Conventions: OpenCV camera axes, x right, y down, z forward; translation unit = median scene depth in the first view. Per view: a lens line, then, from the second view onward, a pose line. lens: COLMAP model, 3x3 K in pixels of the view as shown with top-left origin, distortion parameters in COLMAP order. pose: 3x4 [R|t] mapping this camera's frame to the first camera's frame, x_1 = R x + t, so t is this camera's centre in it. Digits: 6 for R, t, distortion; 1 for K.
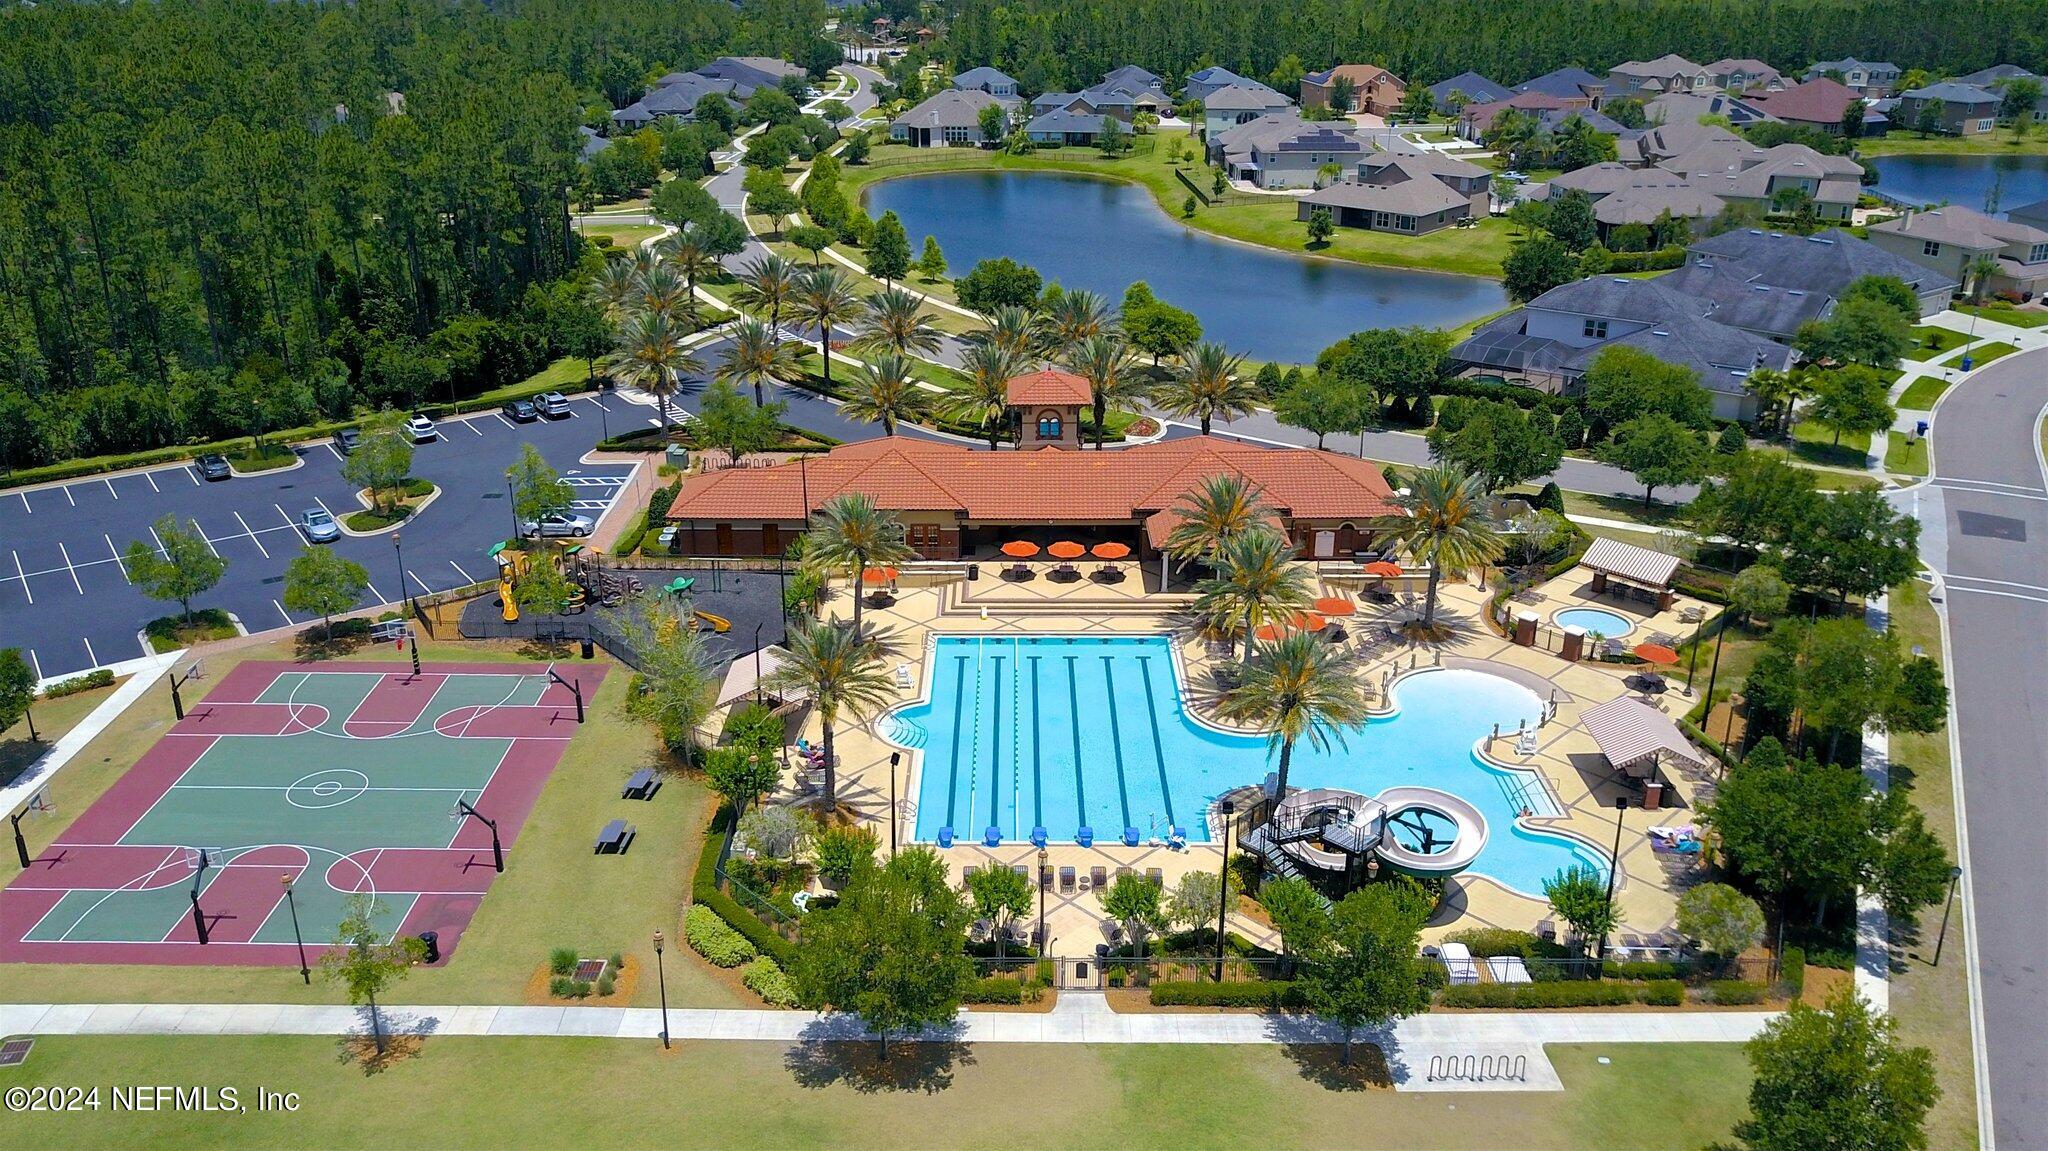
lens RADIAL K [[1634.3, 0, 1024.0], [0, 1634.3, 575.5], [0, 0, 1]] dist [-0.000591, 0.003904]
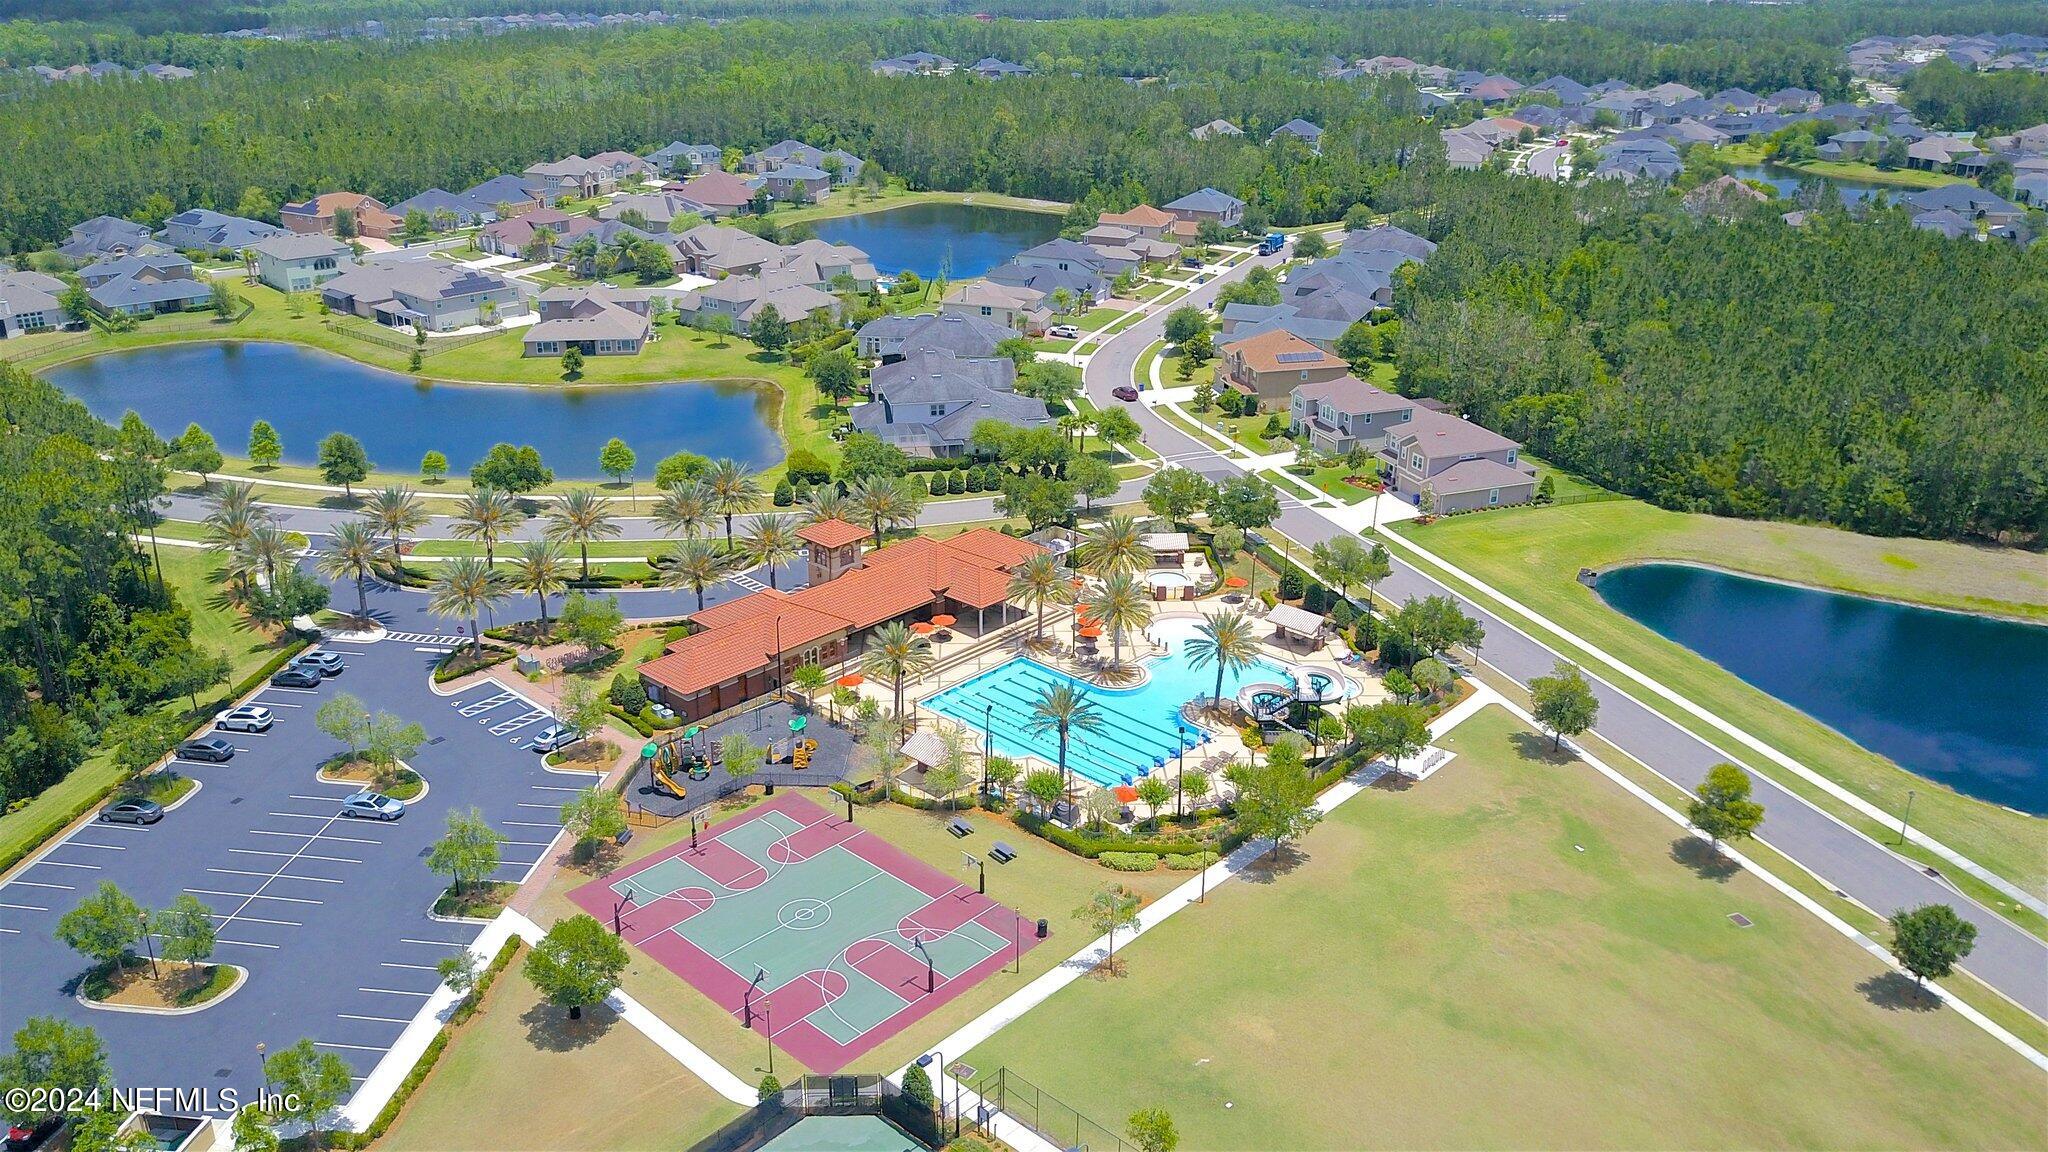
lens RADIAL K [[1552.0, 0, 1024.0], [0, 1552.0, 576.0], [0, 0, 1]] dist [-0.004705, 0.002134]
pose [[0.675967, -0.270852, 0.685352, -0.890896], [0.269830, 0.956392, 0.111832, -0.199230], [-0.685755, 0.109334, 0.719573, -0.122382]]
